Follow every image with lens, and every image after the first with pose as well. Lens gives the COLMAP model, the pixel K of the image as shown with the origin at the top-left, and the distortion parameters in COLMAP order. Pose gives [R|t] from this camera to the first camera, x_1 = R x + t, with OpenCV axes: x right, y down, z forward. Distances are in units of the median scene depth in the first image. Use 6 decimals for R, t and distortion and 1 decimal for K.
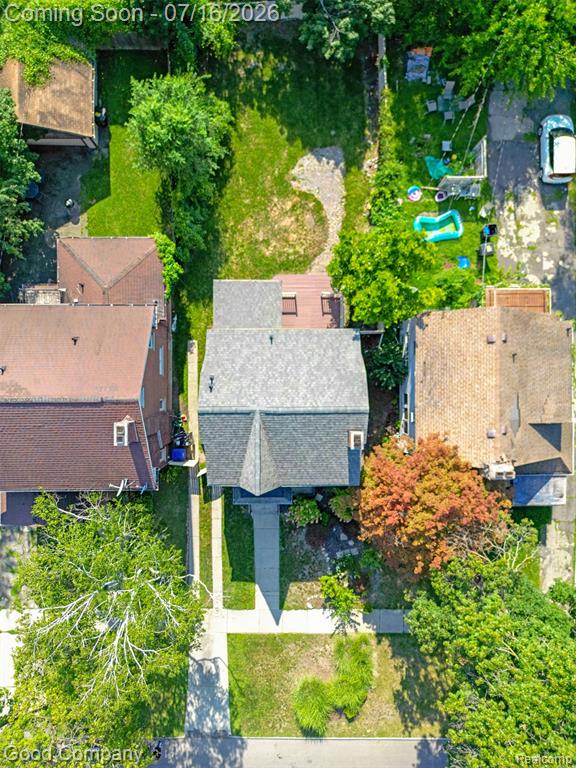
lens RADIAL K [[559.0, 0, 288.0], [0, 559.0, 384.0], [0, 0, 1]] dist [0.033375, -0.001142]
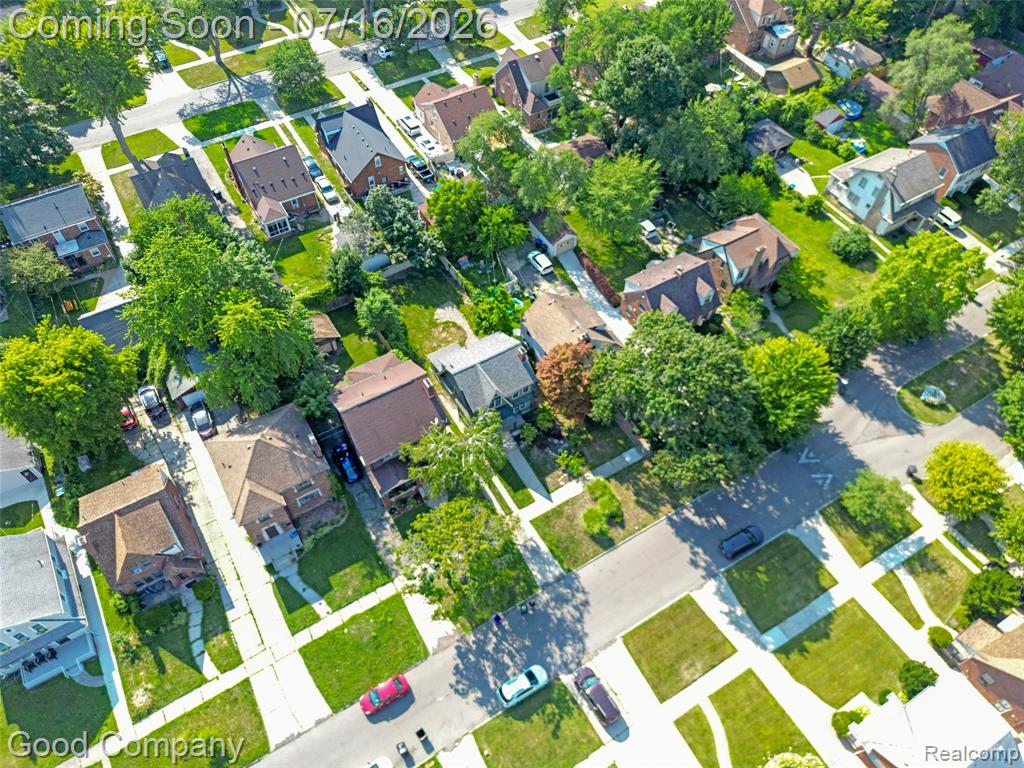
lens RADIAL K [[745.4, 0, 512.0], [0, 745.4, 384.0], [0, 0, 1]] dist [0.033375, -0.001142]
pose [[0.859089, -0.409383, 0.307199, -0.644538], [0.511786, 0.679601, -0.525564, 1.273160], [0.006384, 0.608726, 0.793354, -0.926115]]
